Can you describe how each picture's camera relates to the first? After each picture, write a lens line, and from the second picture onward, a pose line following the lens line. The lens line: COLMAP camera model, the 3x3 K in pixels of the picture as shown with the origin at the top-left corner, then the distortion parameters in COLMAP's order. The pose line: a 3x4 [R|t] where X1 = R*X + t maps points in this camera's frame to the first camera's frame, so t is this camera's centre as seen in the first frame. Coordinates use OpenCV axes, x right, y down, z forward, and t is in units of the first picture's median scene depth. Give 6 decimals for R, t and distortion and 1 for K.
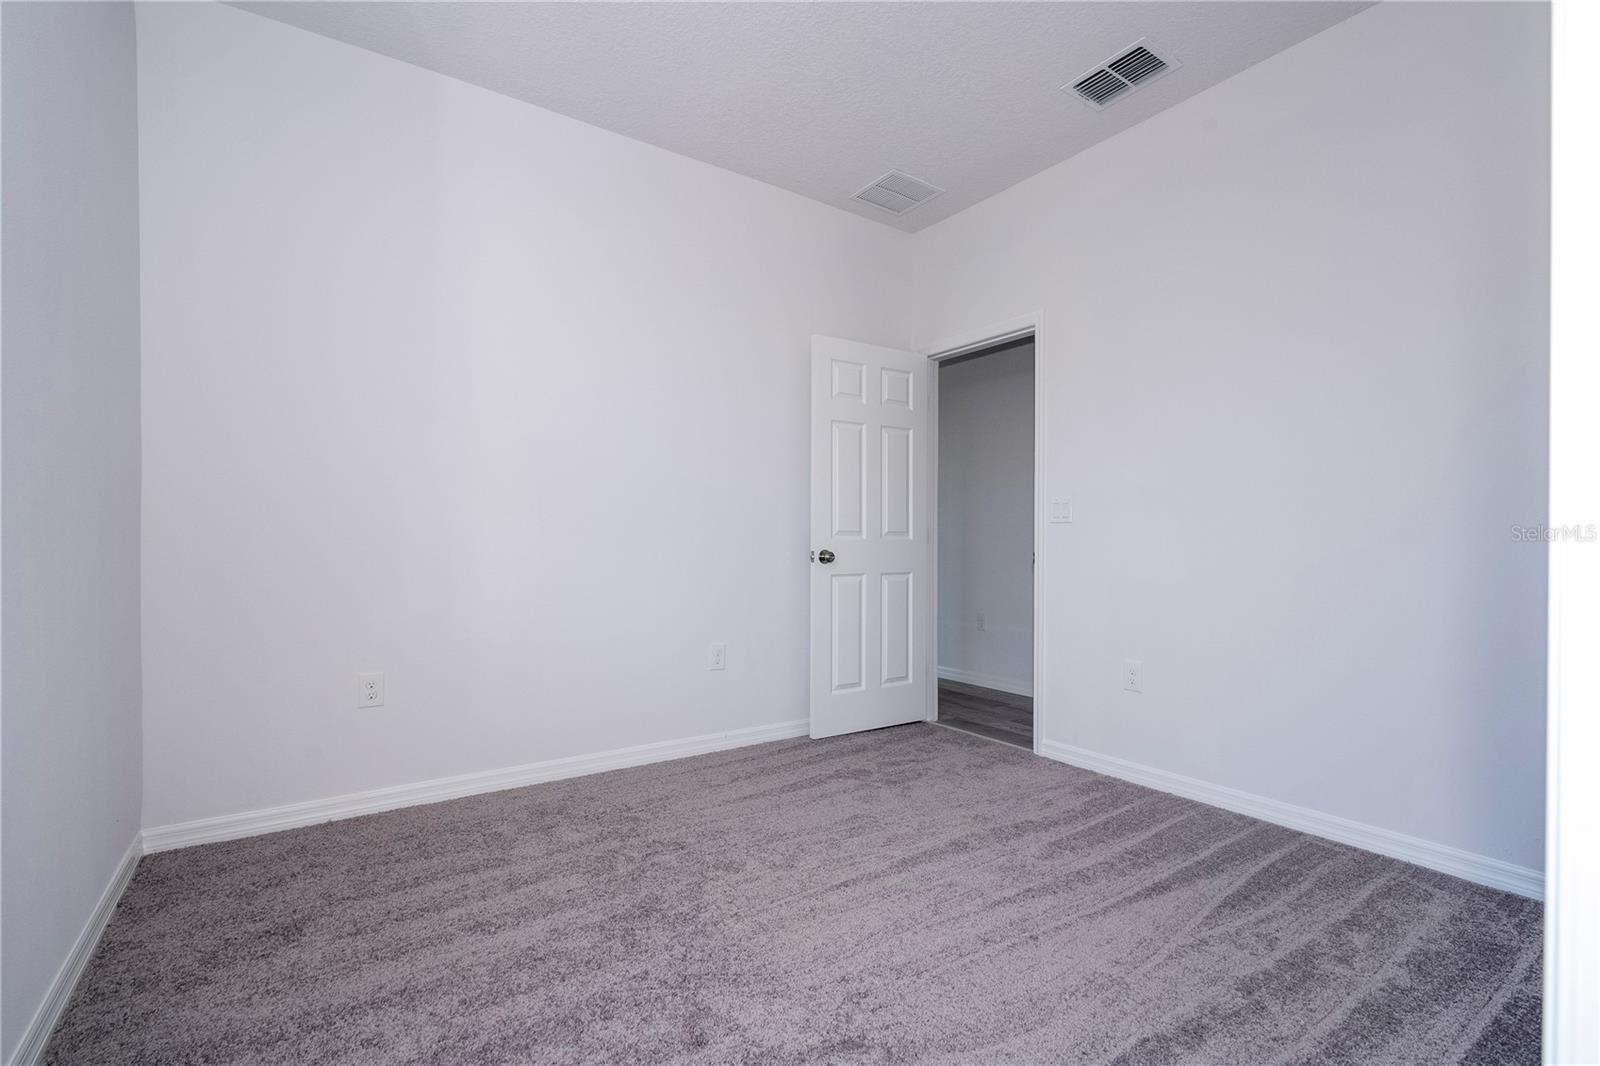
lens RADIAL K [[724.3, 0, 813.7], [0, 724.3, 535.3], [0, 0, 1]] dist [-0.000606, 0.000633]
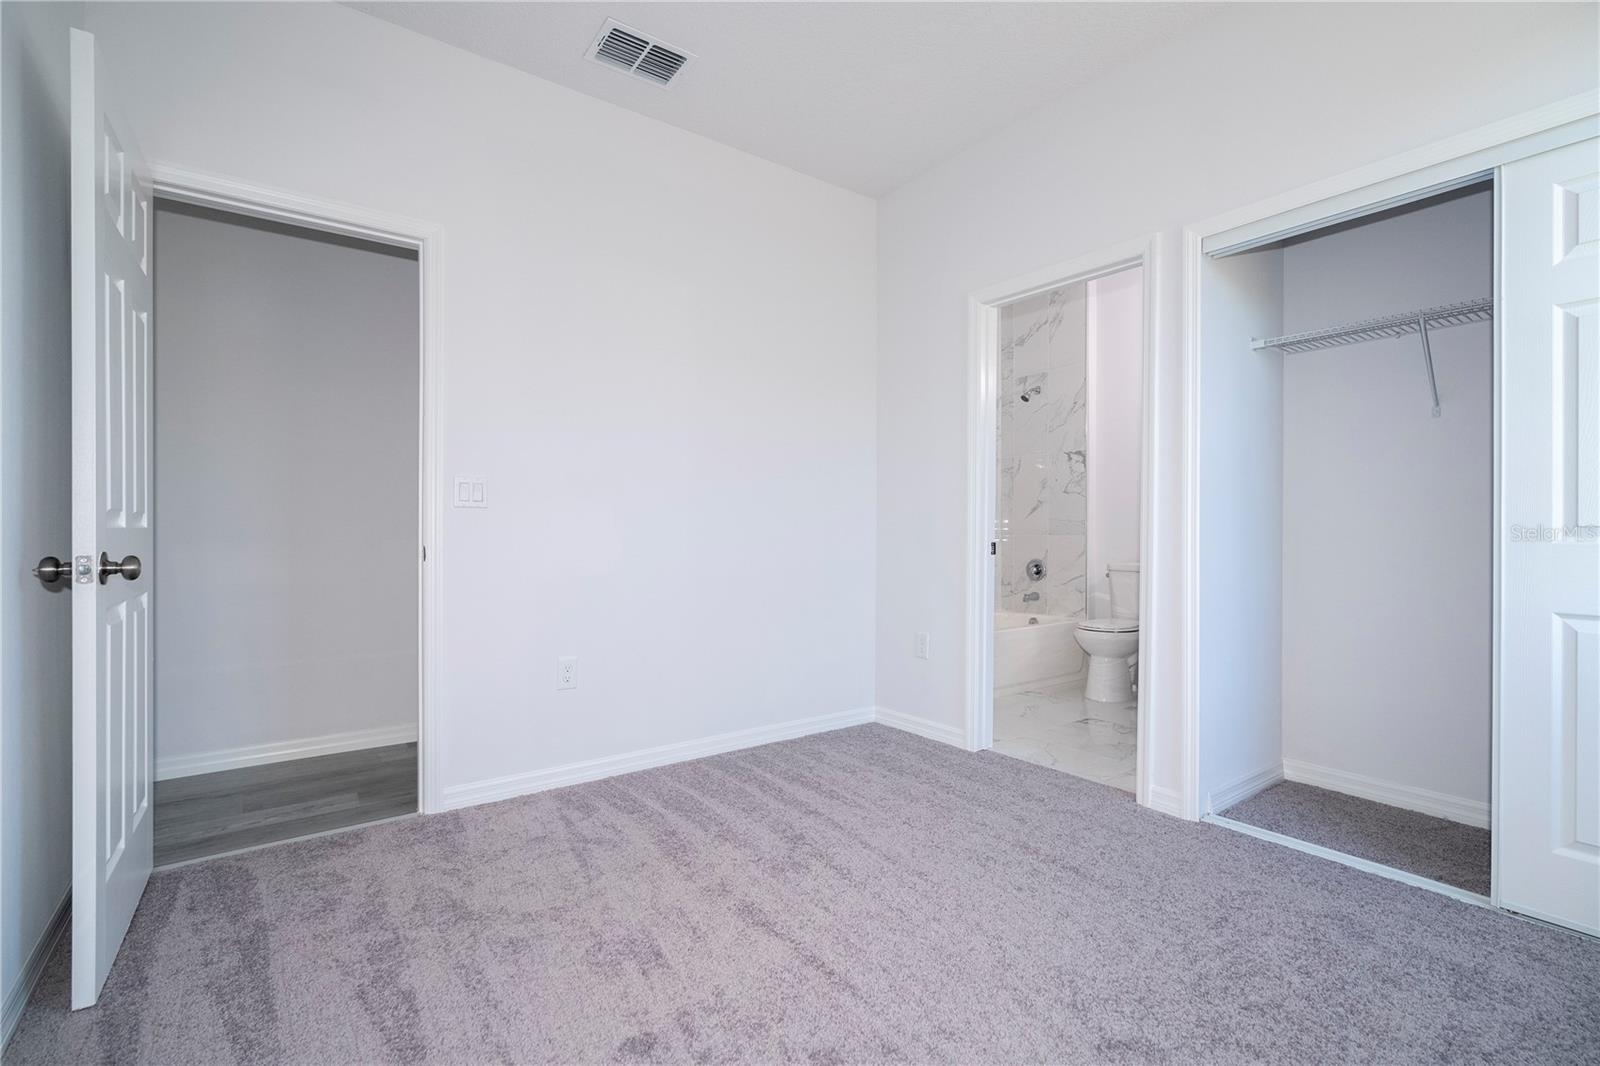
lens RADIAL K [[724.3, 0, 813.7], [0, 724.3, 535.3], [0, 0, 1]] dist [-0.000606, 0.000633]
pose [[-0.022970, -0.008970, 0.999696, -0.511558], [-0.008095, 0.999929, 0.008787, 0.003762], [-0.999703, -0.007891, -0.023041, 0.708114]]
